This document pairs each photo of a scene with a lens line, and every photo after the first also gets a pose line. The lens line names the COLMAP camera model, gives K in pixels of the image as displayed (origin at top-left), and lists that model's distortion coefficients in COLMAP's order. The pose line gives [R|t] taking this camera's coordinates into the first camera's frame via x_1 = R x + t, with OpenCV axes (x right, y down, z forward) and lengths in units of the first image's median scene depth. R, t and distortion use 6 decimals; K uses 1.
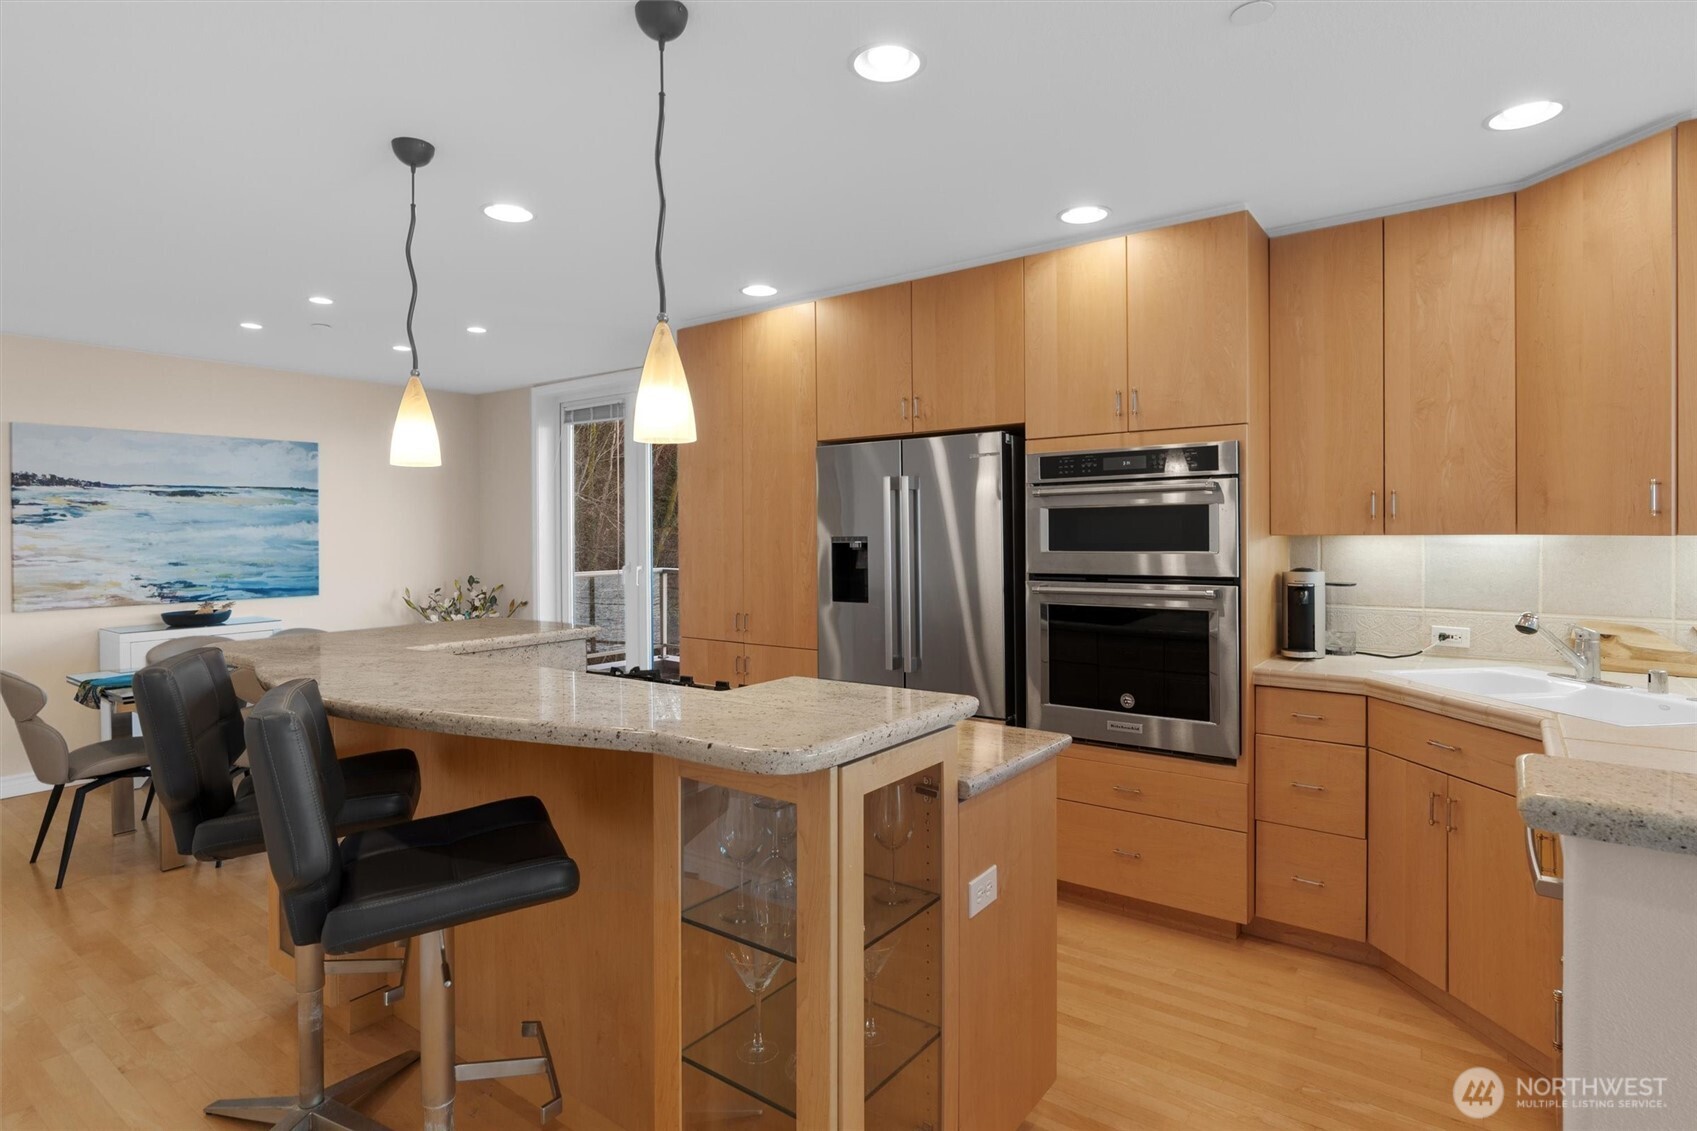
lens RADIAL K [[887.0, 0, 860.5], [0, 887.0, 542.9], [0, 0, 1]] dist [-0.004131, -0.000275]
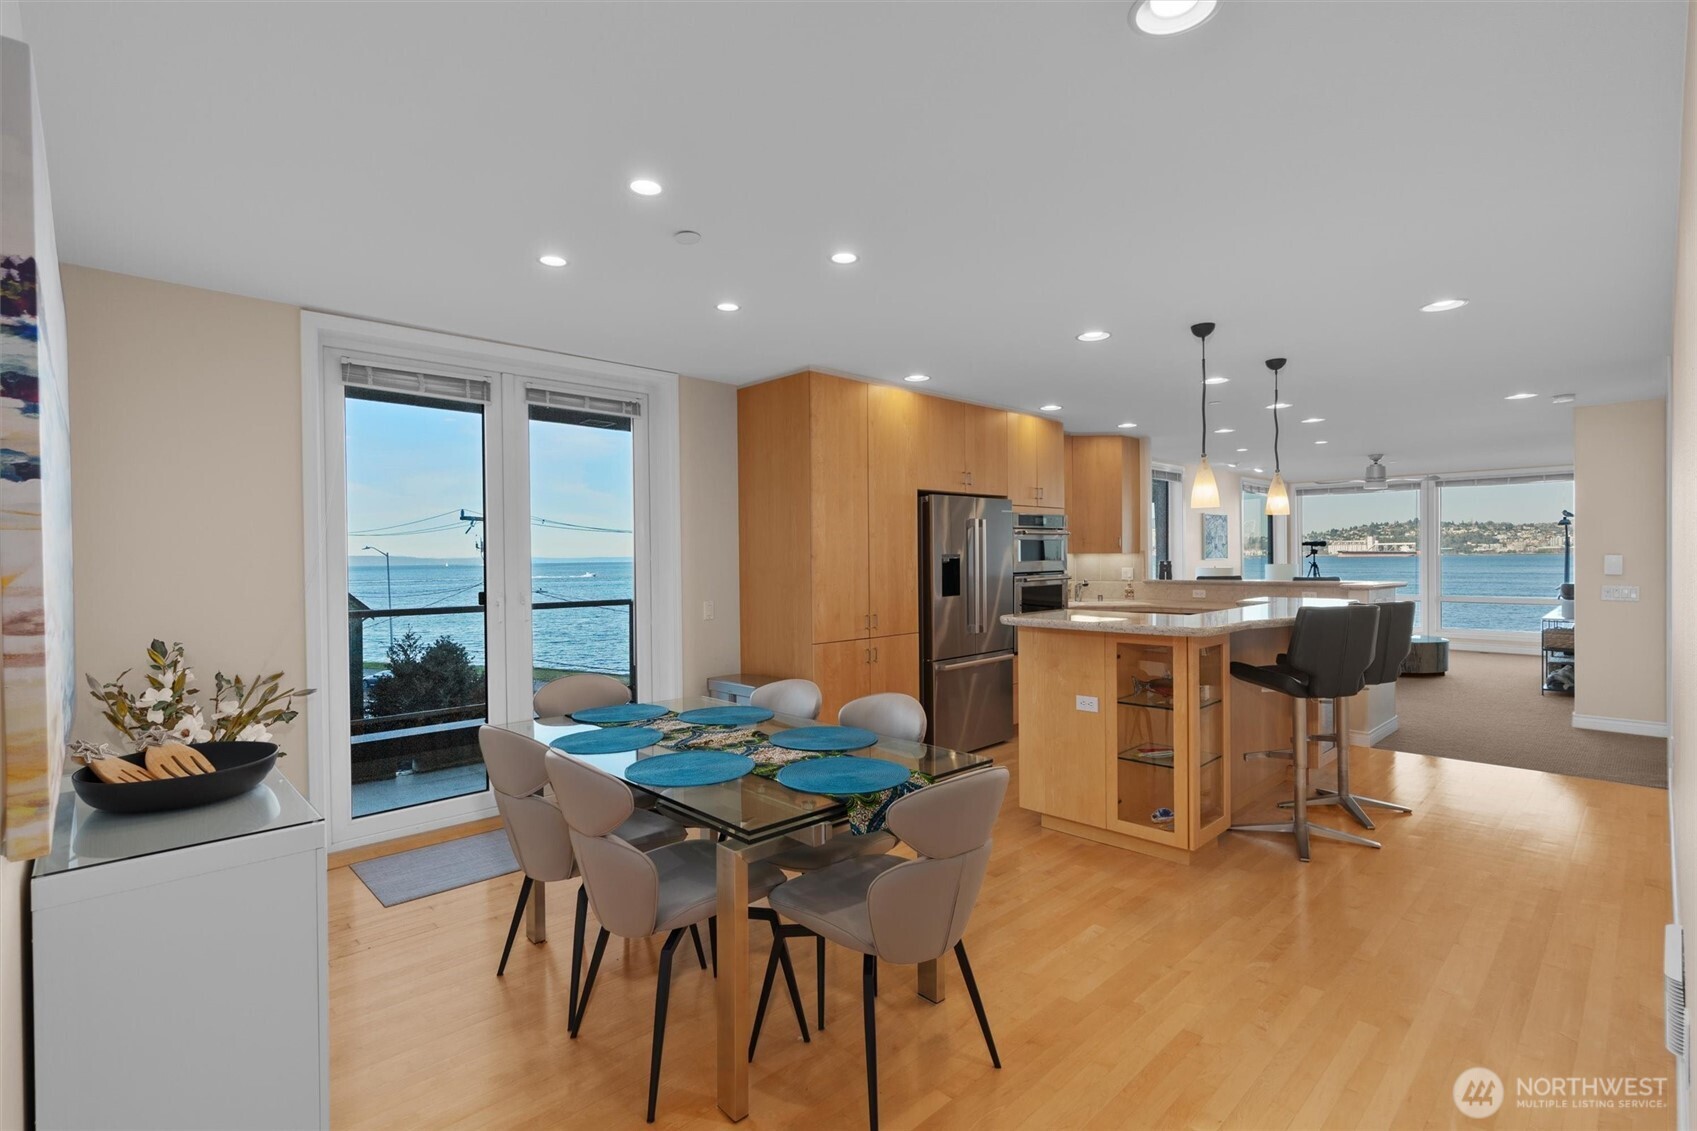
lens RADIAL K [[800.9, 0, 861.2], [0, 800.9, 566.9], [0, 0, 1]] dist [-0.002610, 0.002675]
pose [[0.147295, -0.007357, 0.989065, -1.055745], [0.023437, 0.999718, 0.003946, 0.004290], [-0.988815, 0.022600, 0.147426, 0.695131]]
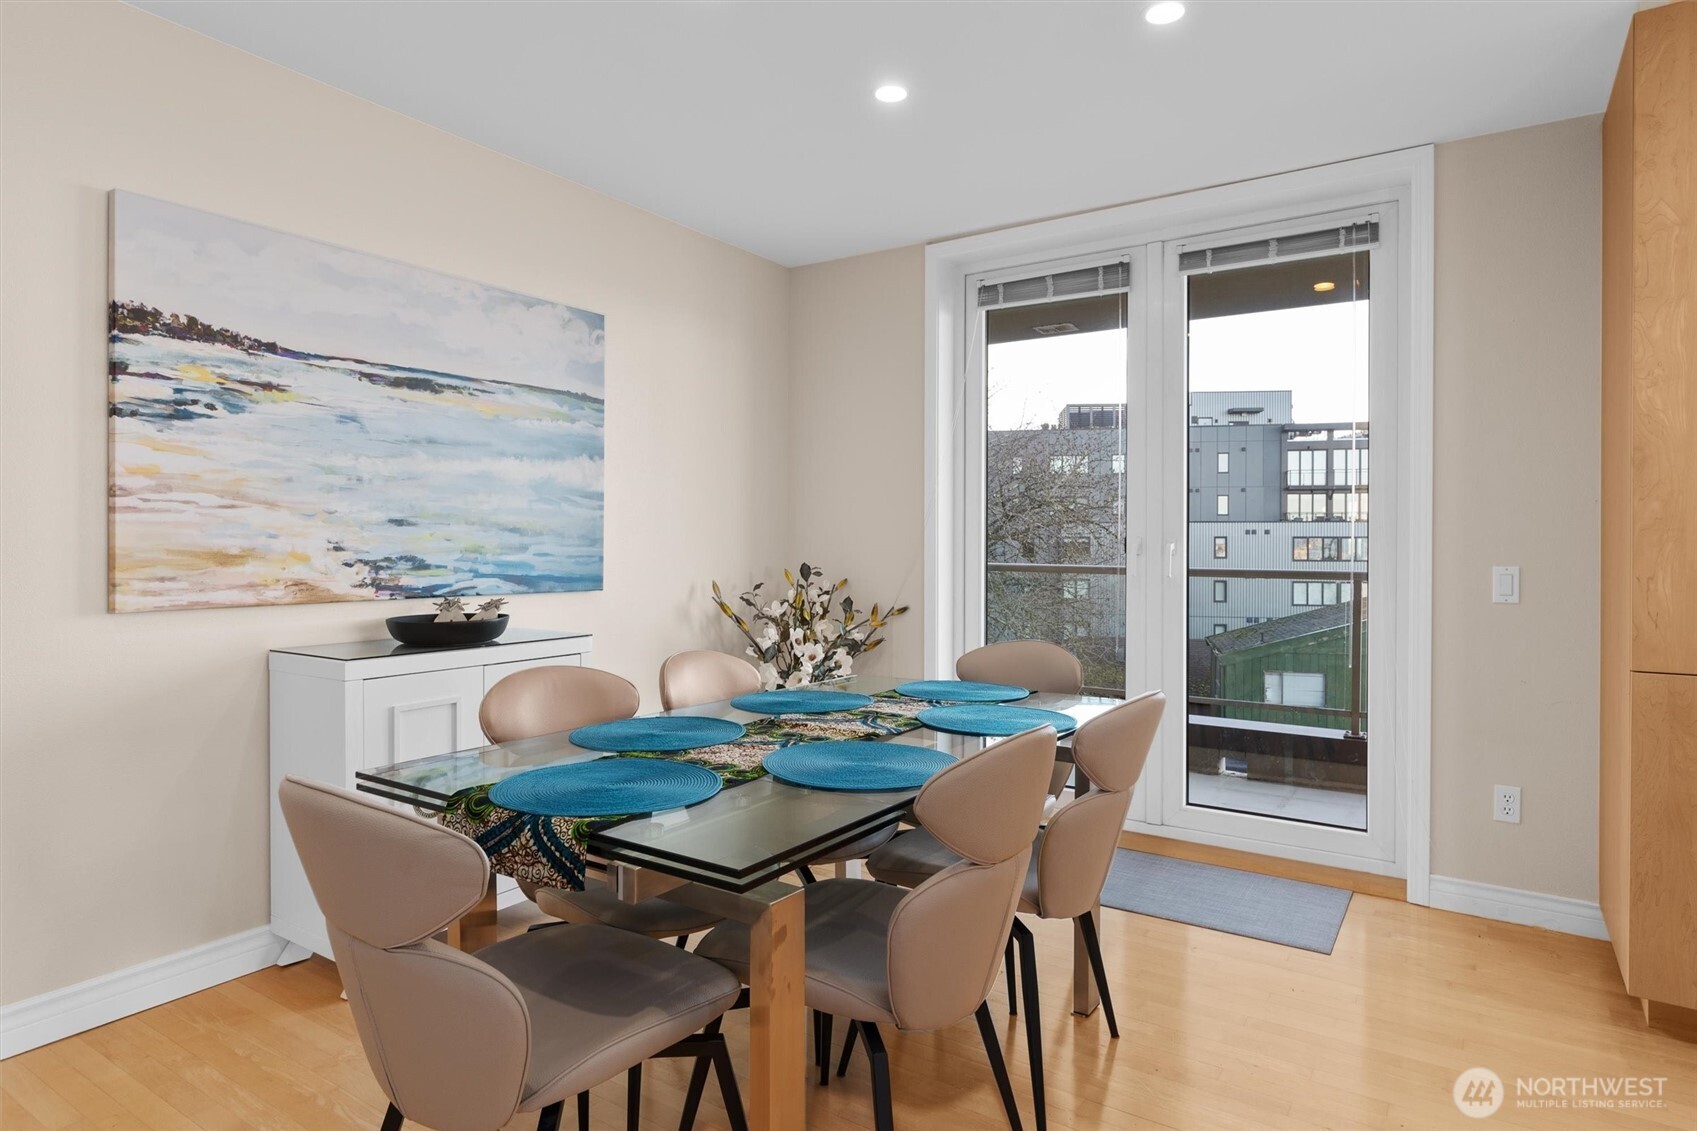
lens RADIAL K [[963.4, 0, 860.0], [0, 963.4, 555.2], [0, 0, 1]] dist [0.002374, -0.001634]
pose [[0.998300, 0.009285, 0.057541, -0.563512], [-0.008967, 0.999943, -0.005779, 0.045070], [-0.057591, 0.005253, 0.998326, 0.453469]]
